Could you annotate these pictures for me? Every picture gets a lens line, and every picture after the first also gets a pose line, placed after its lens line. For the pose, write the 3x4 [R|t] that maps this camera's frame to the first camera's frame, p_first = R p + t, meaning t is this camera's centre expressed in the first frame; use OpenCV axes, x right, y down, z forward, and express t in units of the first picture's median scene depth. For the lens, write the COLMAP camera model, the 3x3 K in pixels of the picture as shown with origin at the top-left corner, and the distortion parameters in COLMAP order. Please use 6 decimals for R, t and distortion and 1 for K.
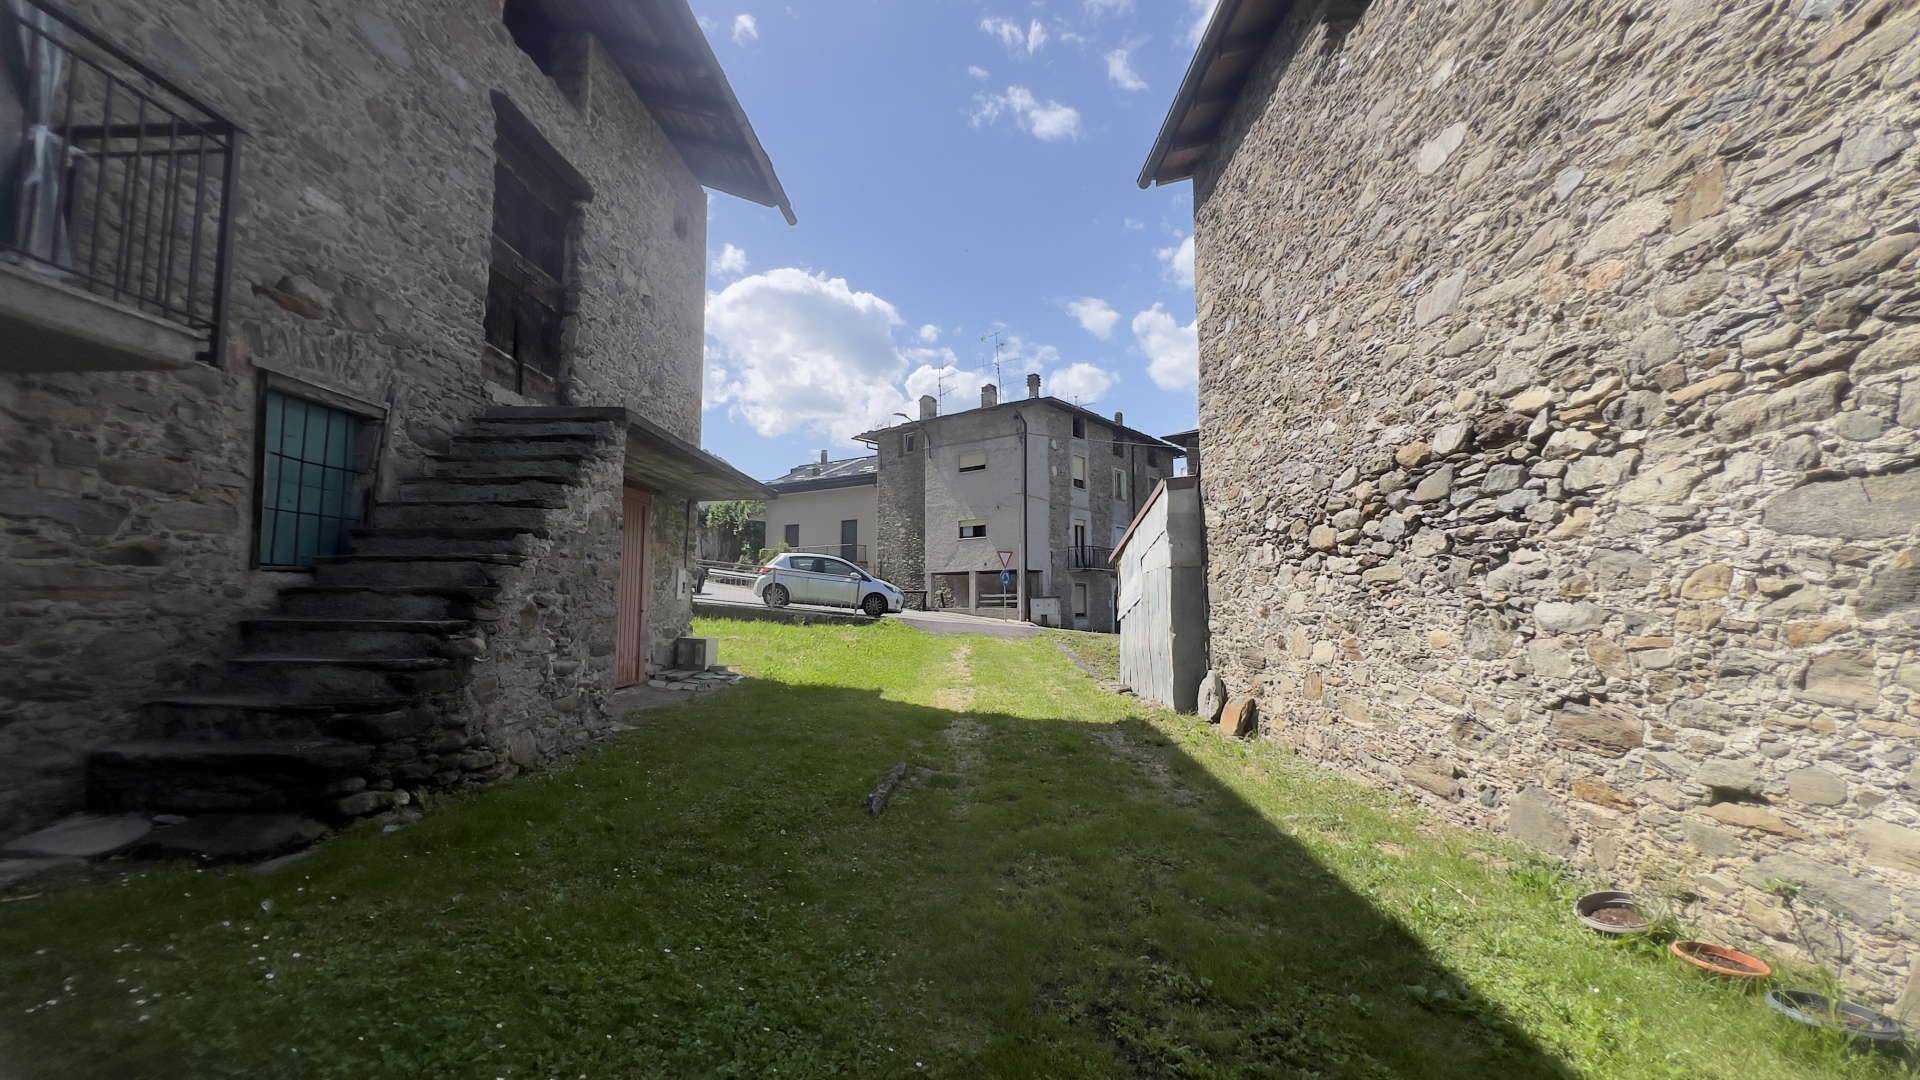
lens RADIAL K [[767.6, 0, 959.1], [0, 767.6, 545.3], [0, 0, 1]] dist [-0.003013, 0.000697]
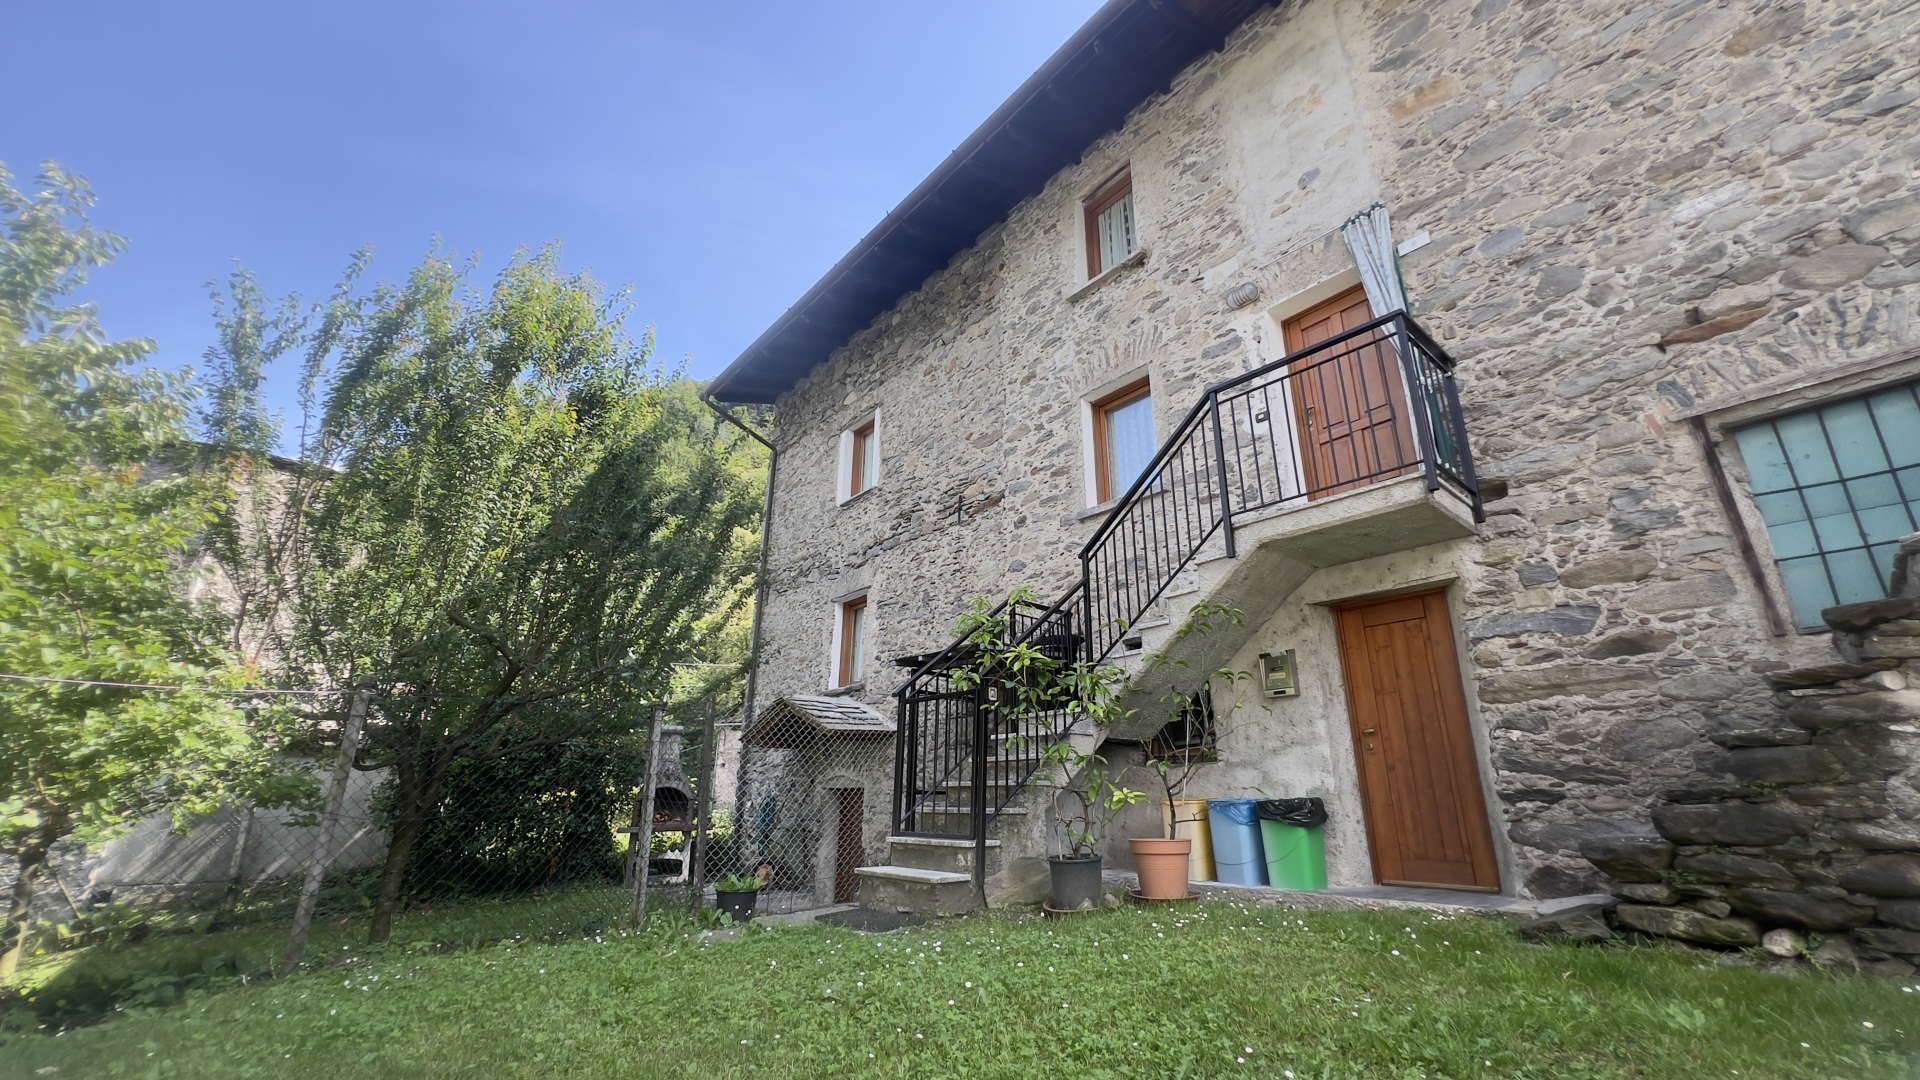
lens RADIAL K [[767.6, 0, 964.4], [0, 767.6, 538.8], [0, 0, 1]] dist [-0.003013, 0.000697]
pose [[-0.725316, -0.231279, -0.648403, 0.309504], [0.050687, 0.921379, -0.385347, 0.241344], [0.686547, -0.312364, -0.656568, 1.131080]]
